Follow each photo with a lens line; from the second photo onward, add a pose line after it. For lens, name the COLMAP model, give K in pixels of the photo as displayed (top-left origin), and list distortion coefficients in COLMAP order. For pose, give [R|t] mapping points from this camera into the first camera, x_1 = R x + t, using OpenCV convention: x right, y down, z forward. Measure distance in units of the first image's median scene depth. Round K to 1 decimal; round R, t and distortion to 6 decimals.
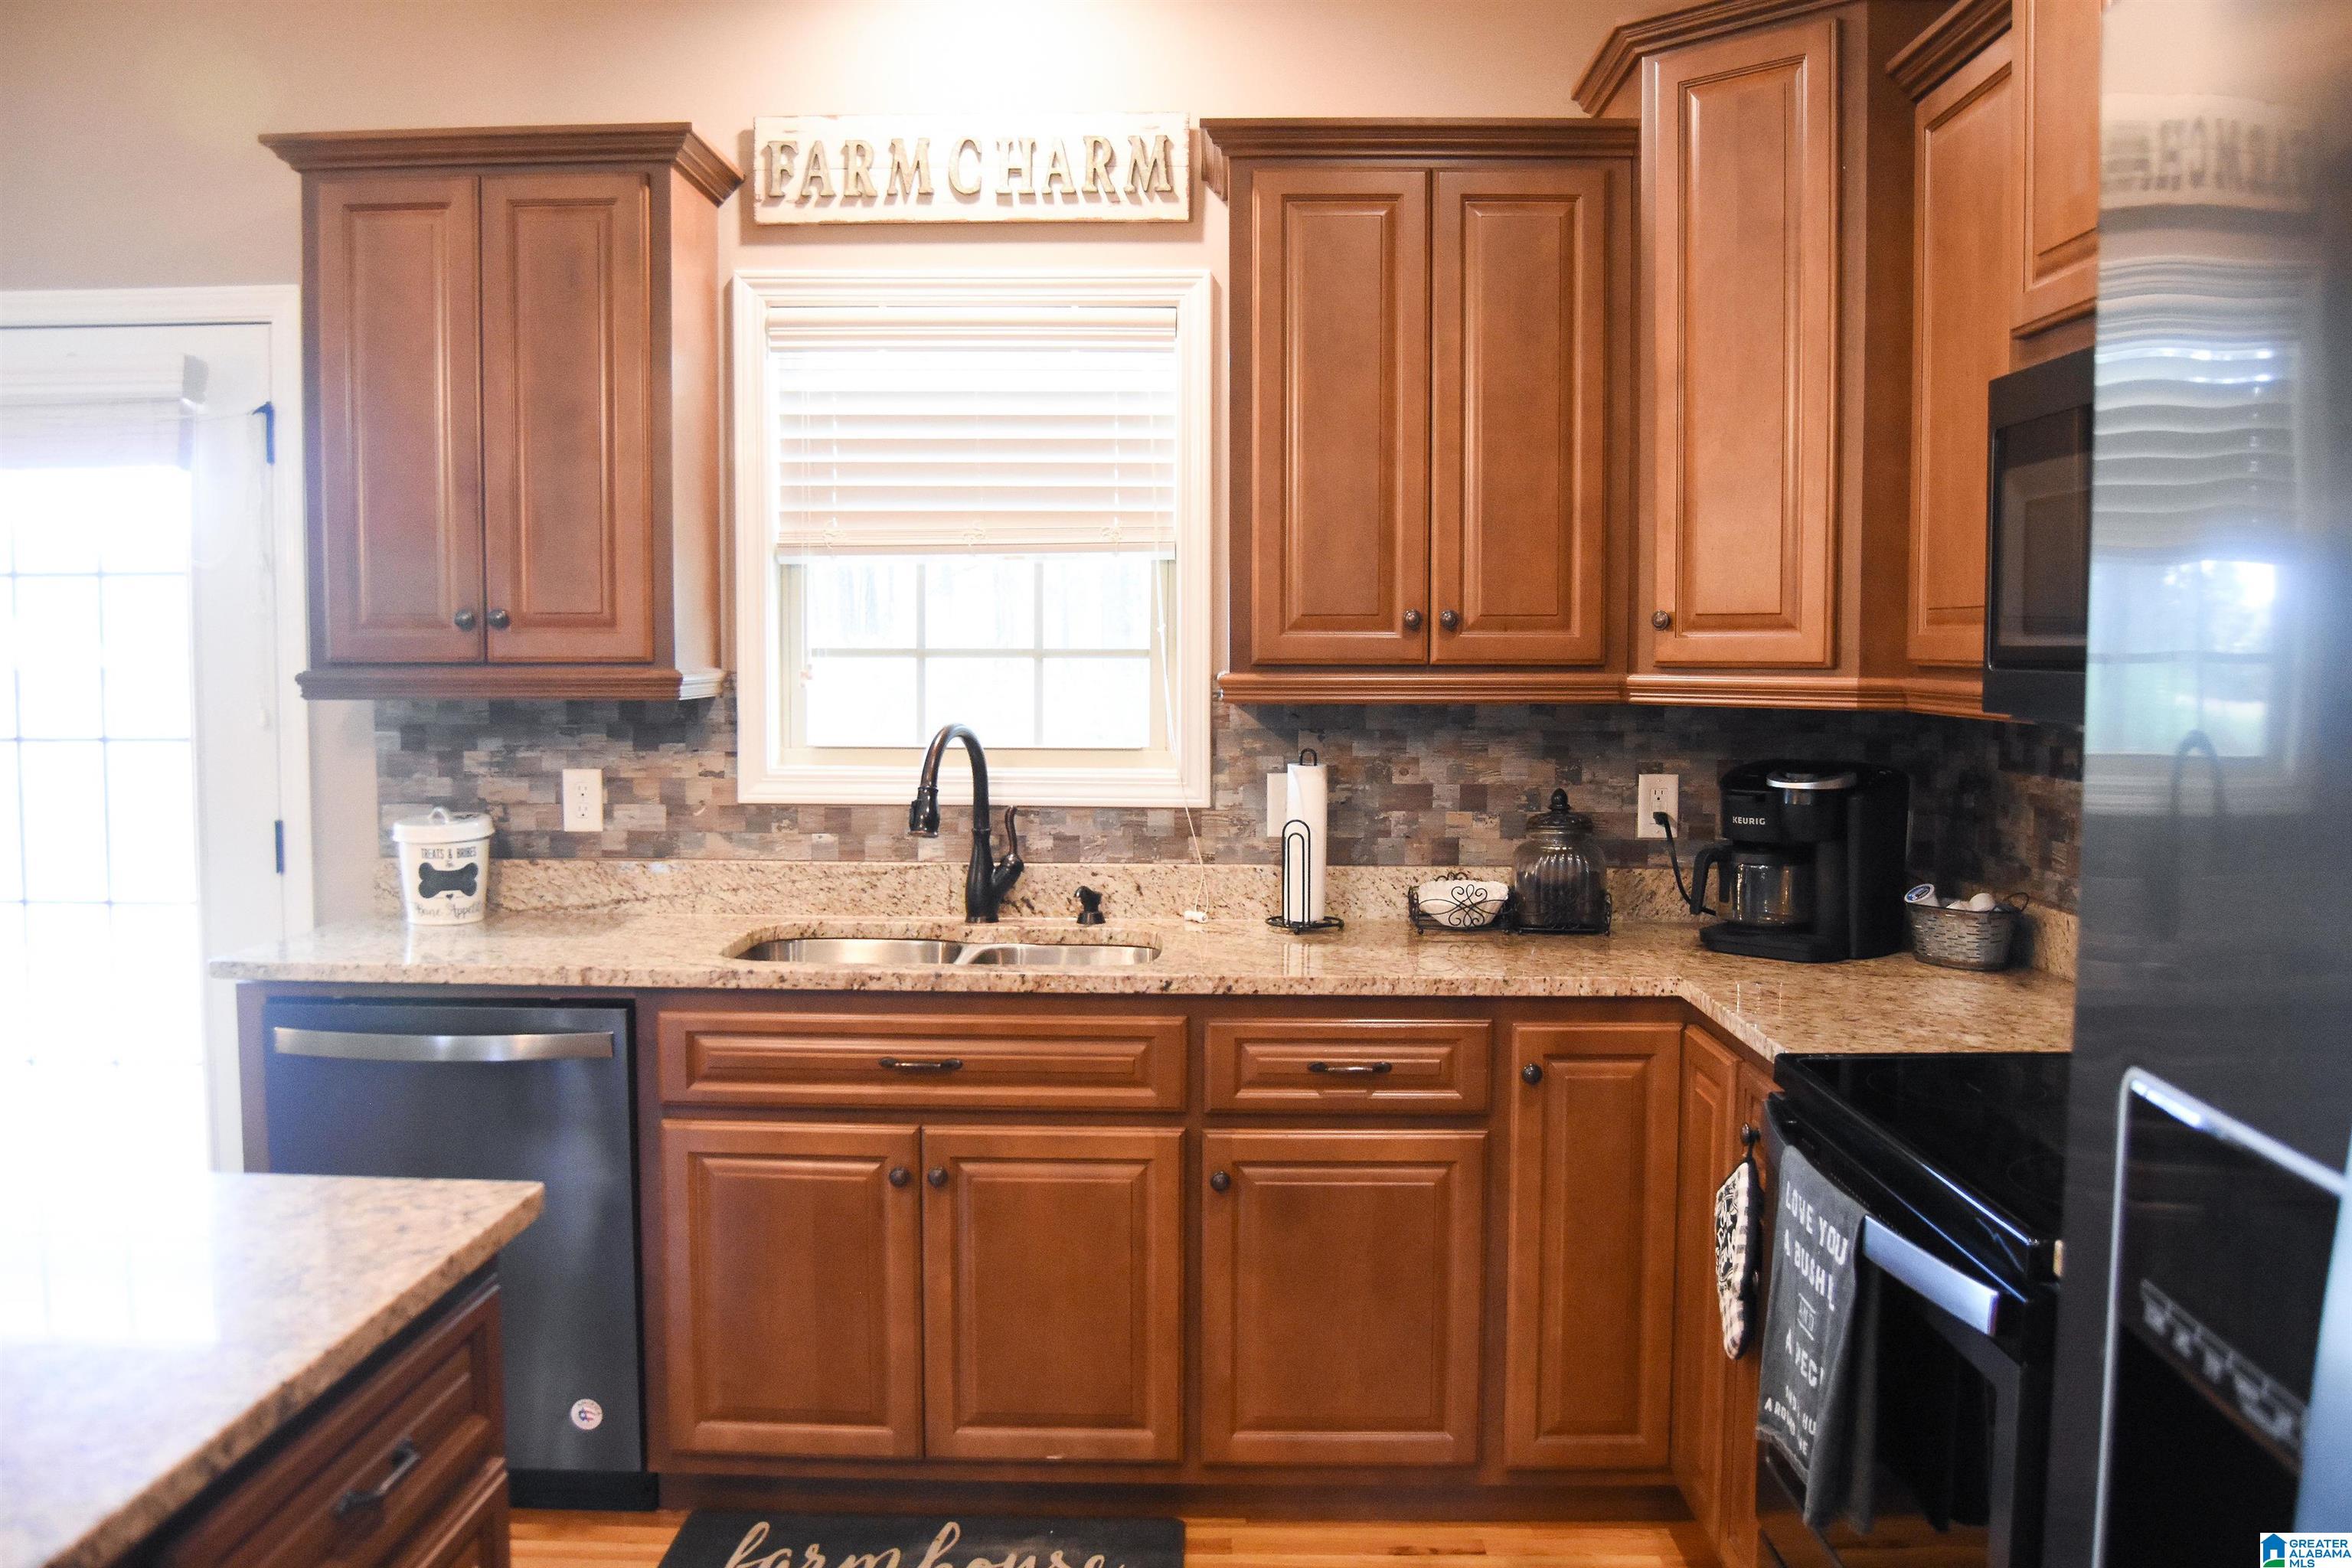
lens RADIAL K [[1903.5, 0, 1177.4], [0, 1903.5, 778.0], [0, 0, 1]] dist [-0.099990, 0.043711]
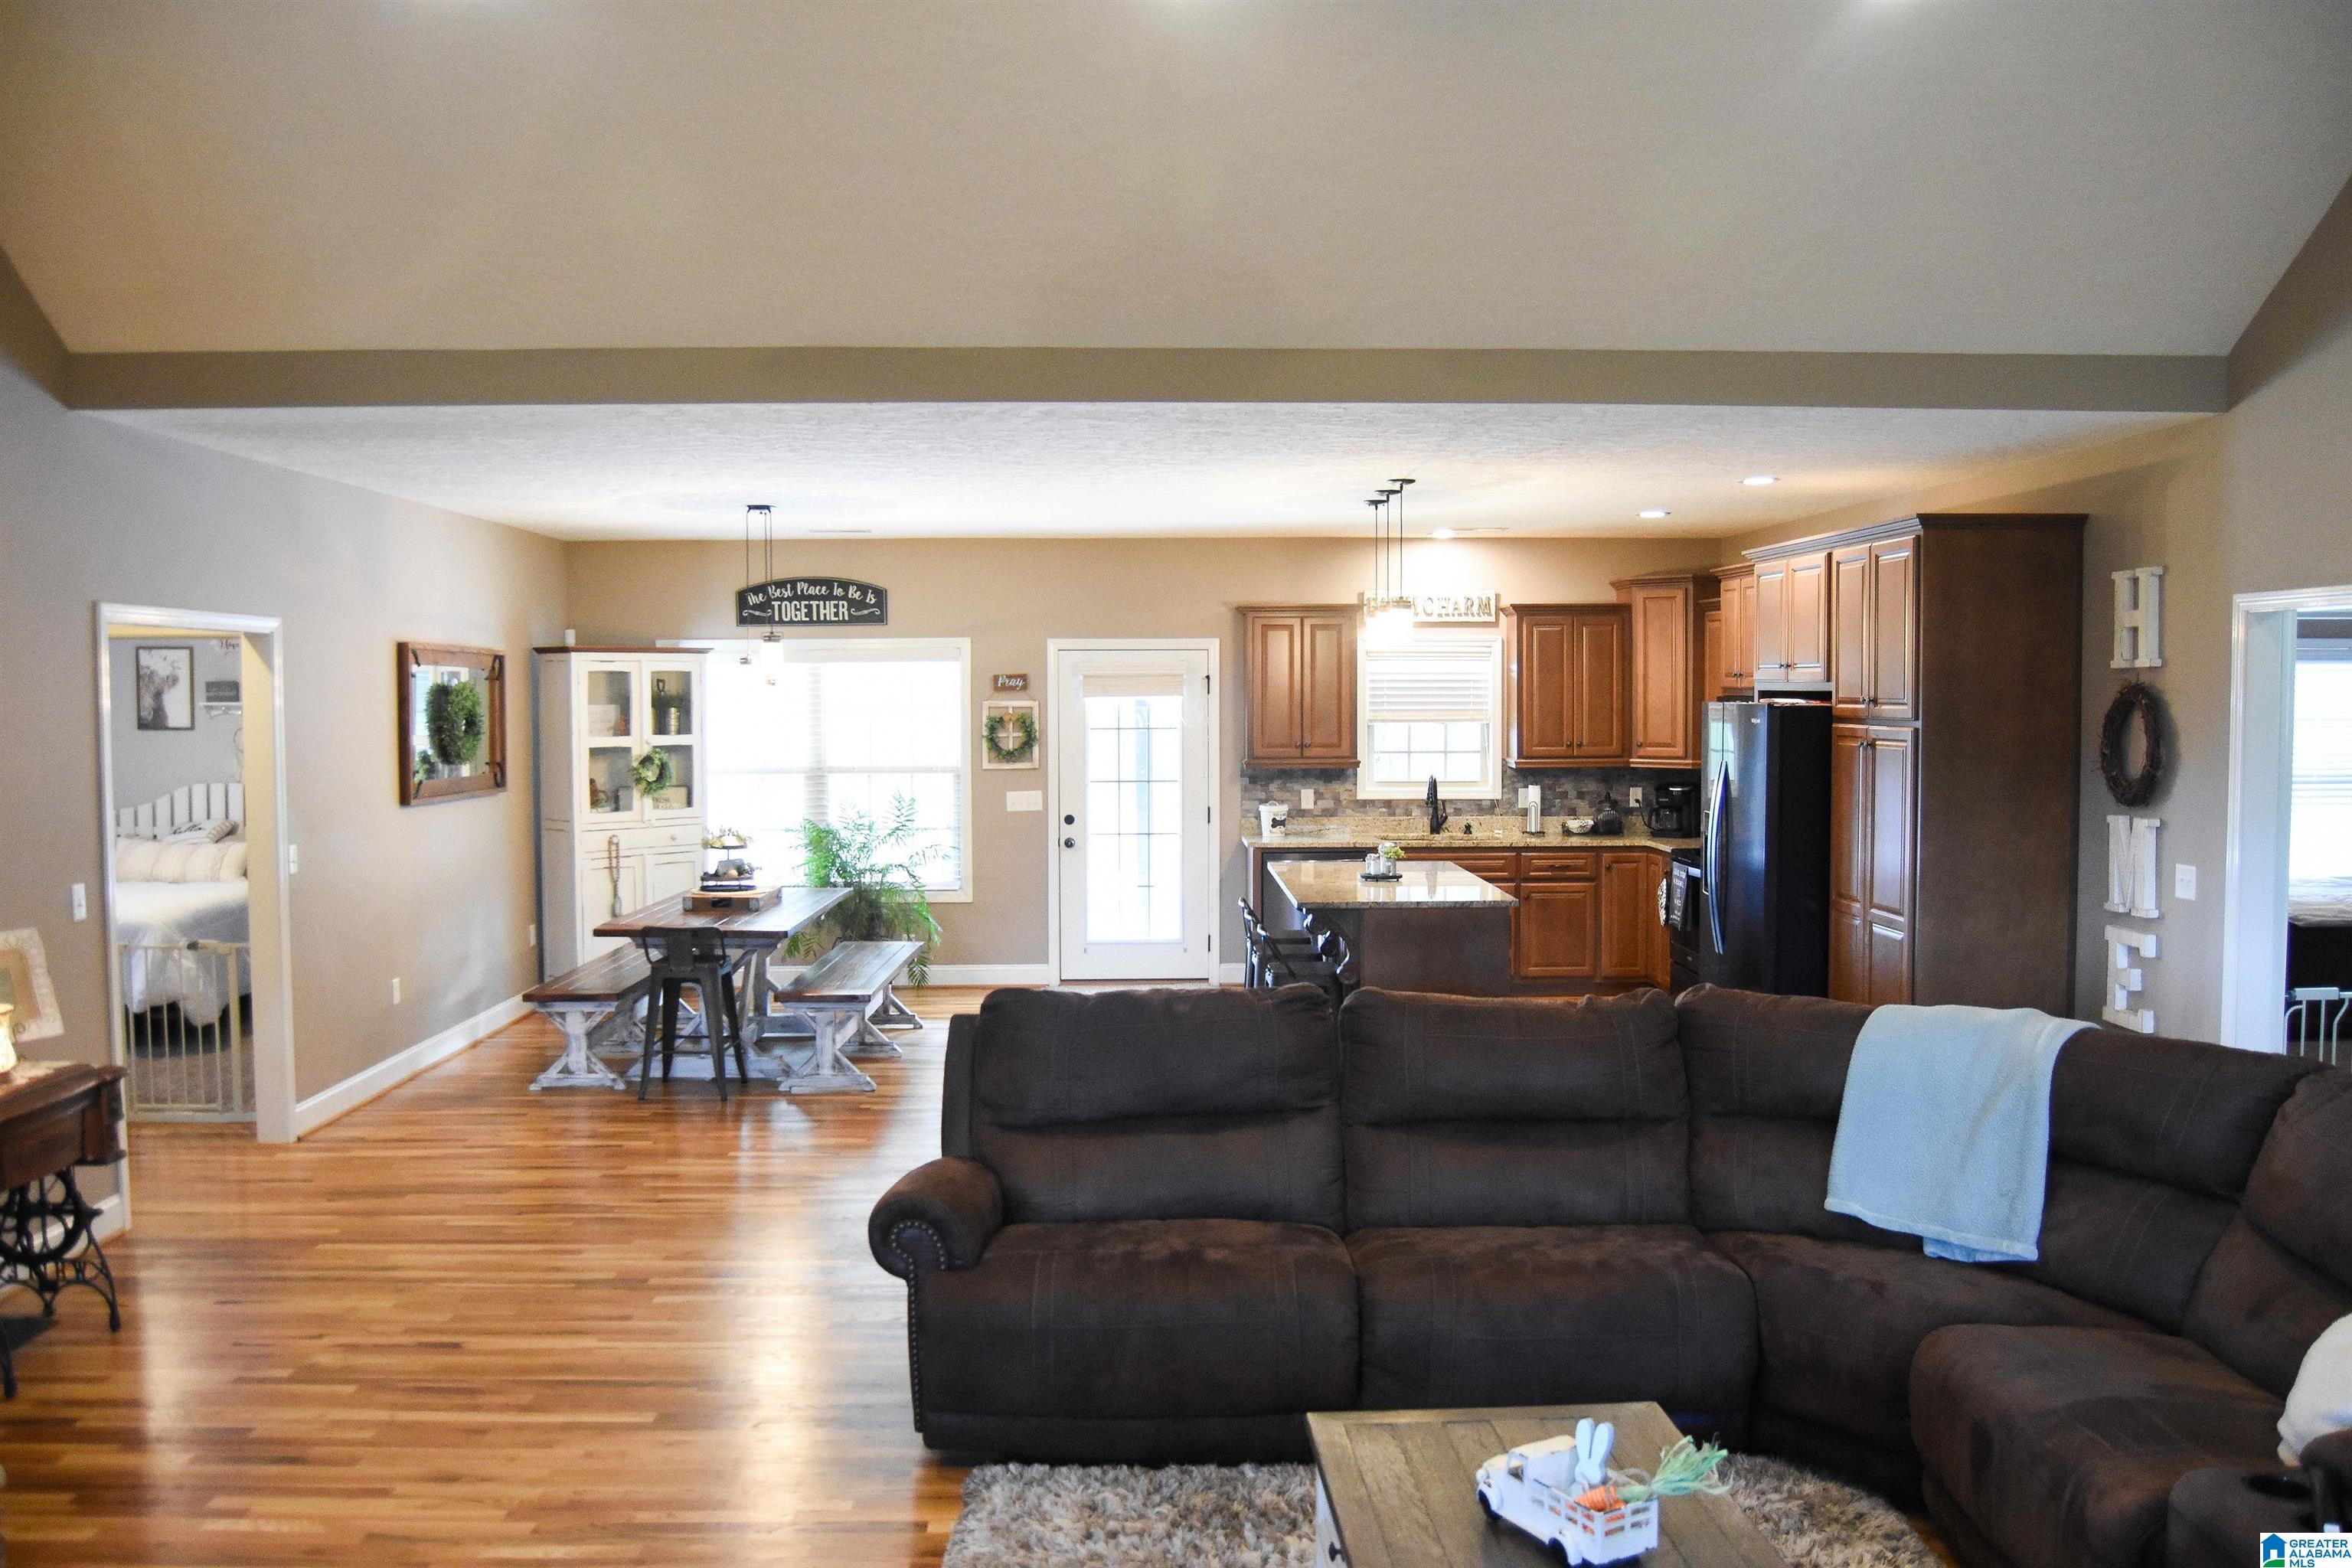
lens RADIAL K [[1903.5, 0, 1176.8], [0, 1903.5, 788.6], [0, 0, 1]] dist [-0.099990, 0.043711]
pose [[0.998855, -0.009438, 0.046897, -0.711964], [0.010120, 0.999846, -0.014325, 0.039411], [-0.046754, 0.014783, 0.998797, -2.295944]]
